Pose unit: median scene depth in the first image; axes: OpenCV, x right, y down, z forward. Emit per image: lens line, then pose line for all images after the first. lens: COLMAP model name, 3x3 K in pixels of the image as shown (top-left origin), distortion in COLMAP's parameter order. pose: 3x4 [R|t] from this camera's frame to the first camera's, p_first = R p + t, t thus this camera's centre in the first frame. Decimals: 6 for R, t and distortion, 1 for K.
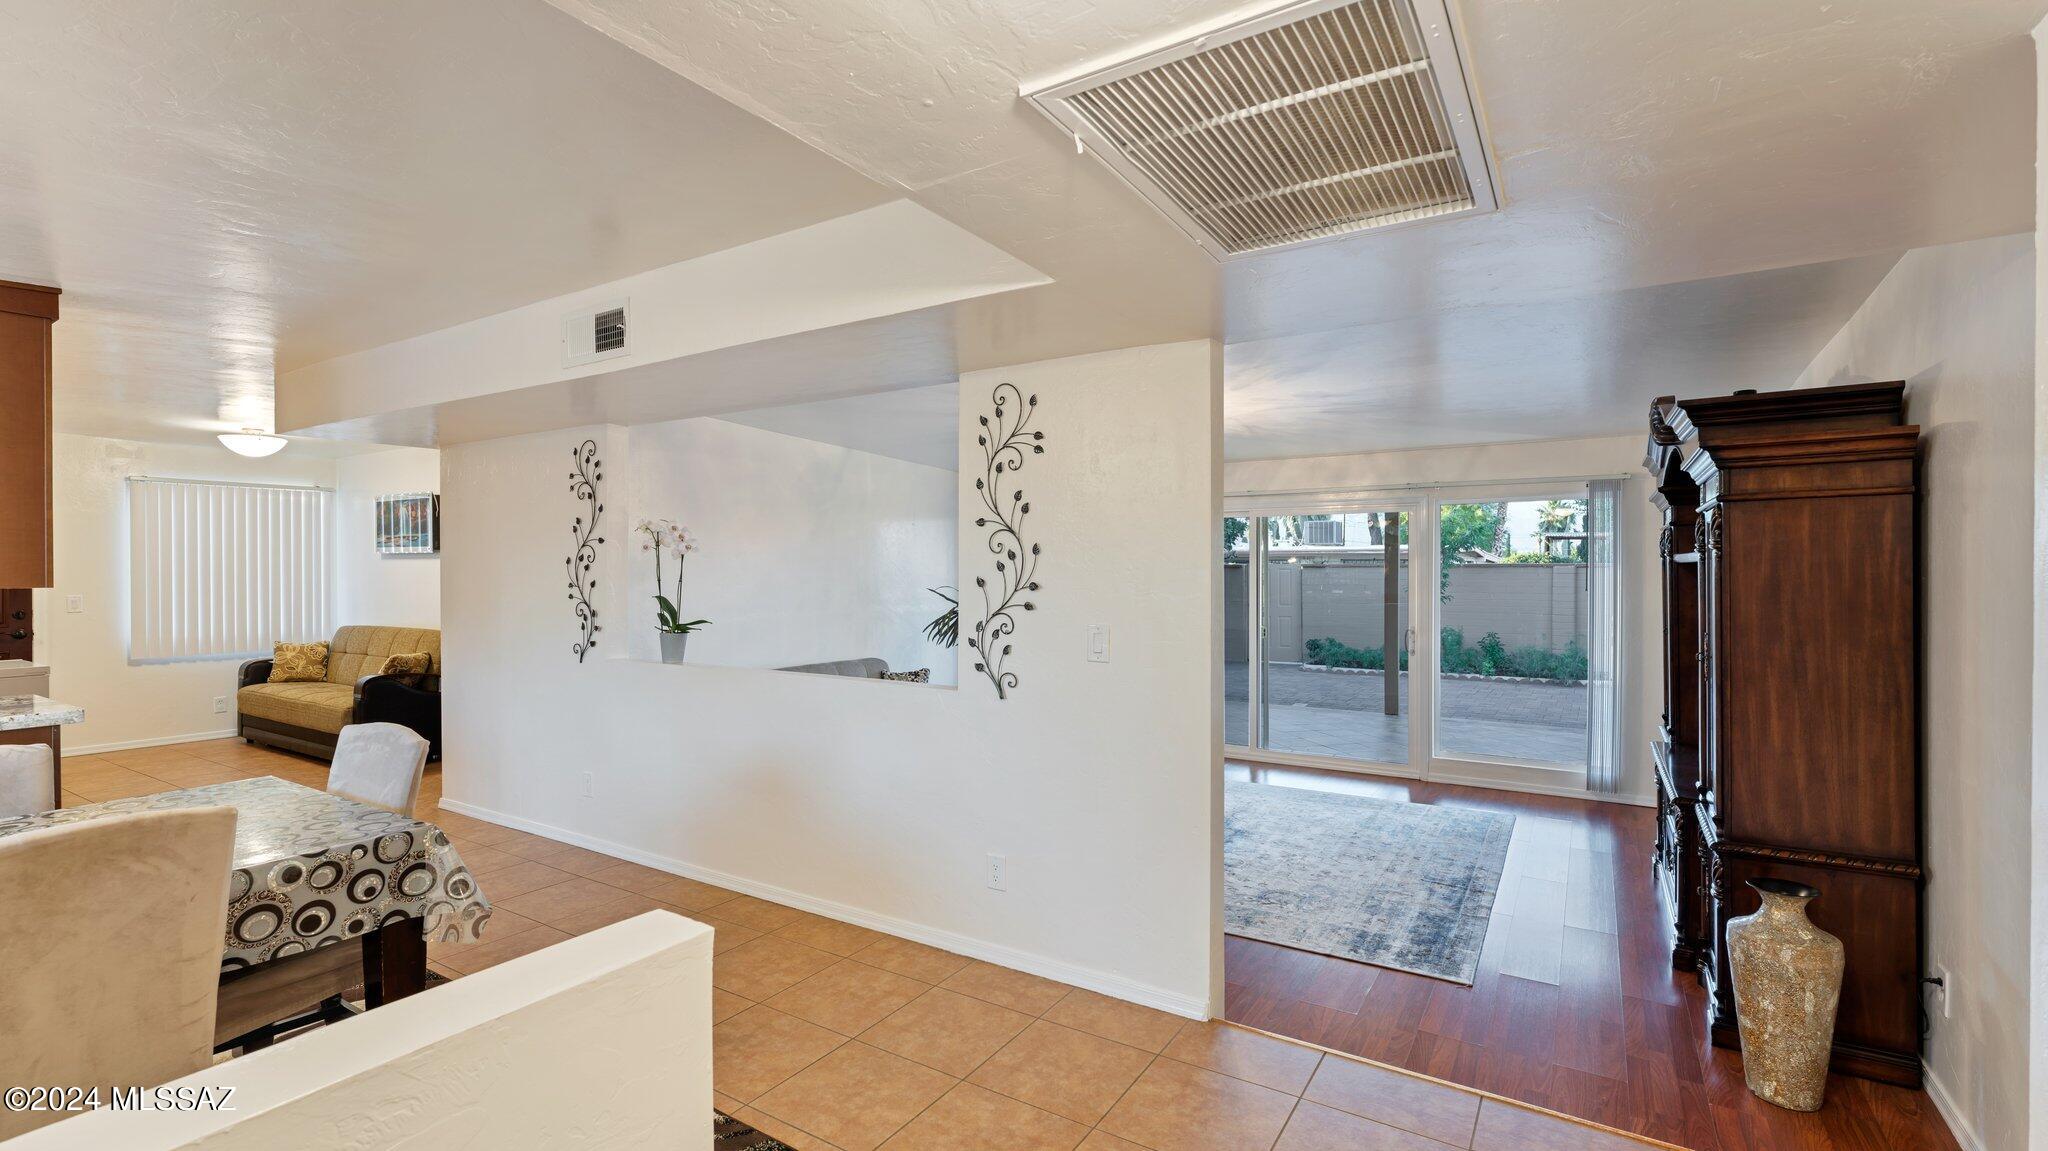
lens RADIAL K [[913.8, 0, 1019.8], [0, 913.8, 571.0], [0, 0, 1]] dist [-0.004542, -0.000298]
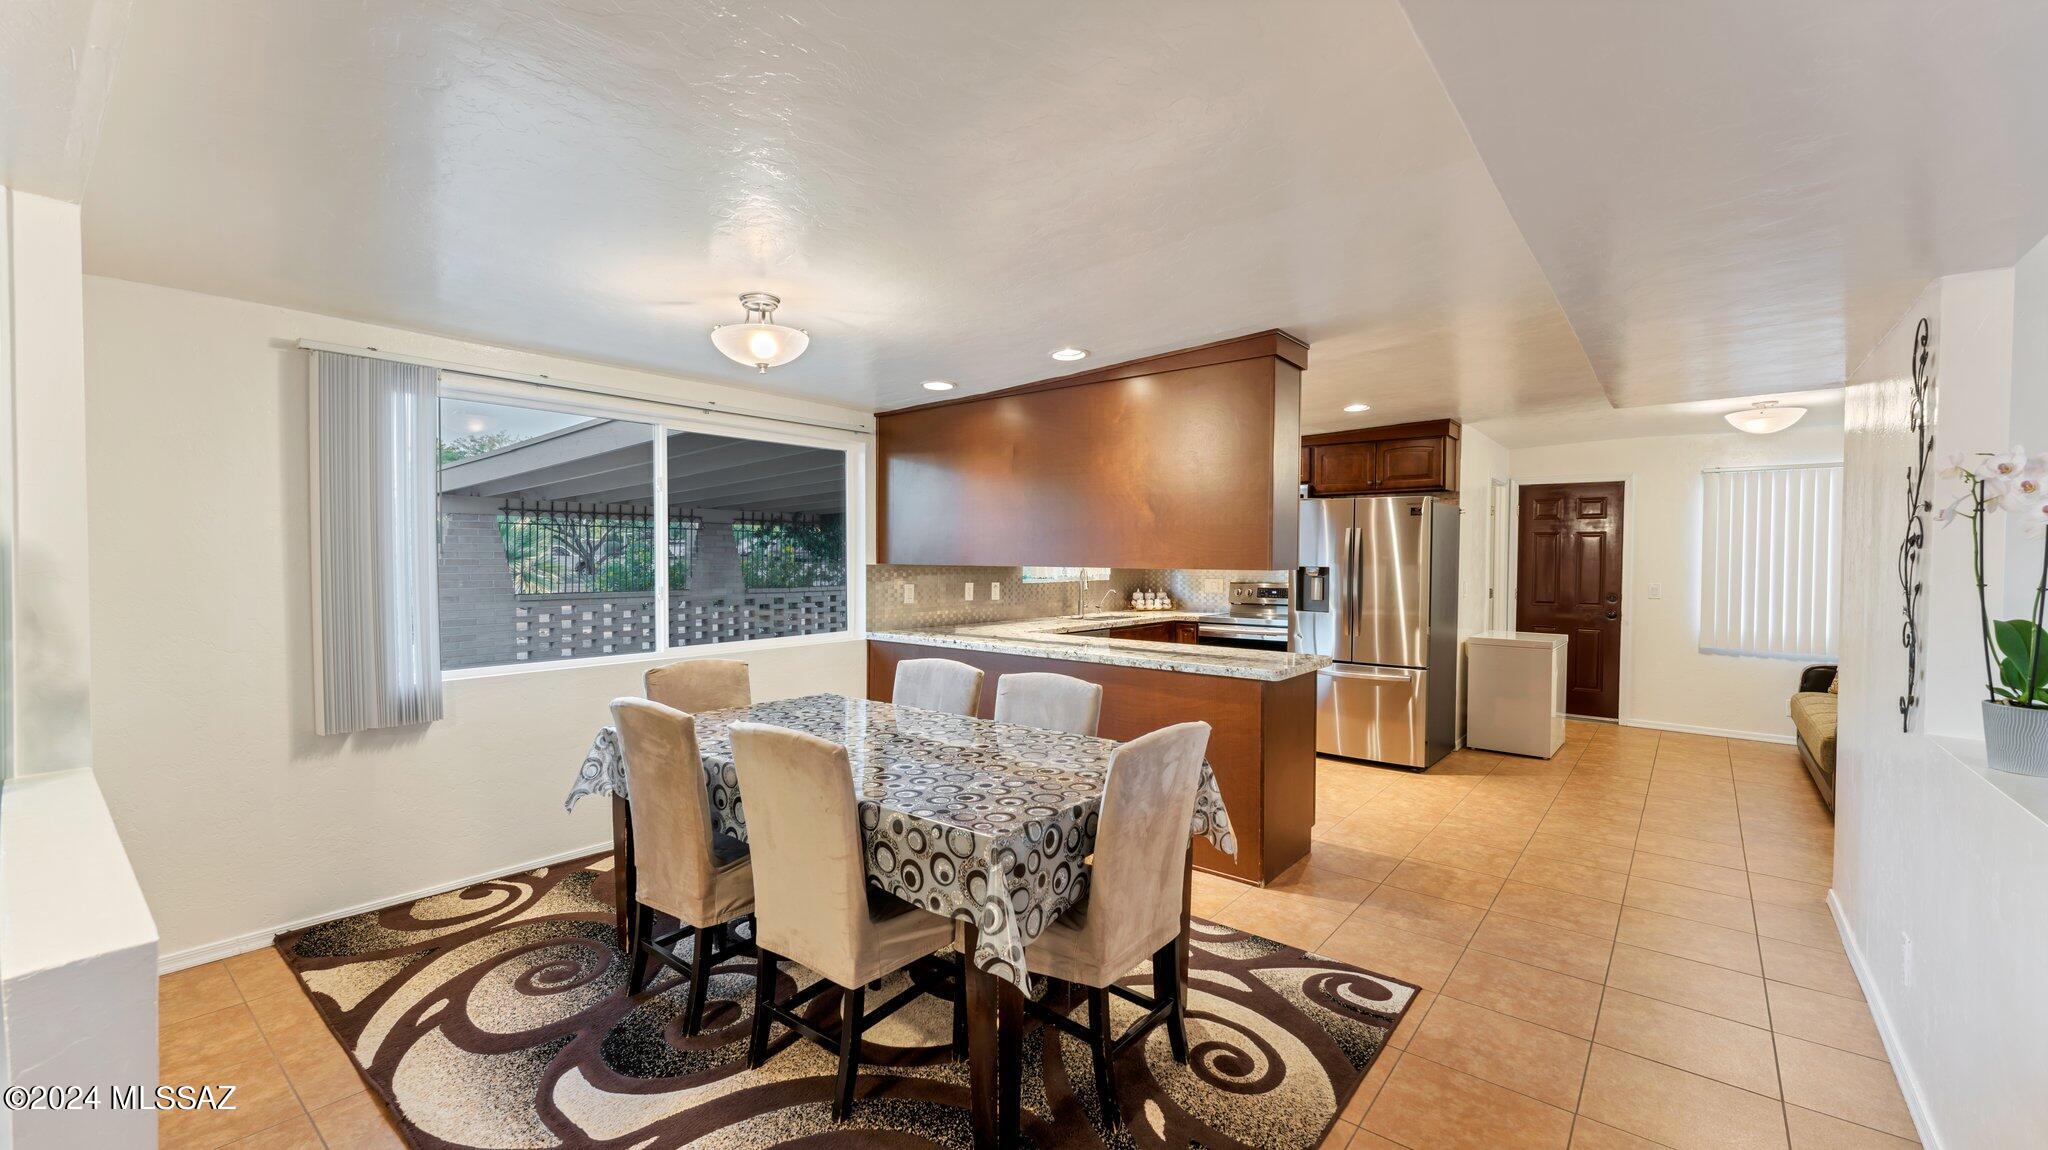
lens RADIAL K [[831.8, 0, 1018.2], [0, 831.8, 572.1], [0, 0, 1]] dist [-0.000291, 0.000782]
pose [[-0.132184, 0.020335, -0.991017, 0.173290], [-0.009967, 0.999712, 0.021843, -0.002015], [0.991175, 0.012765, -0.131943, 1.202221]]
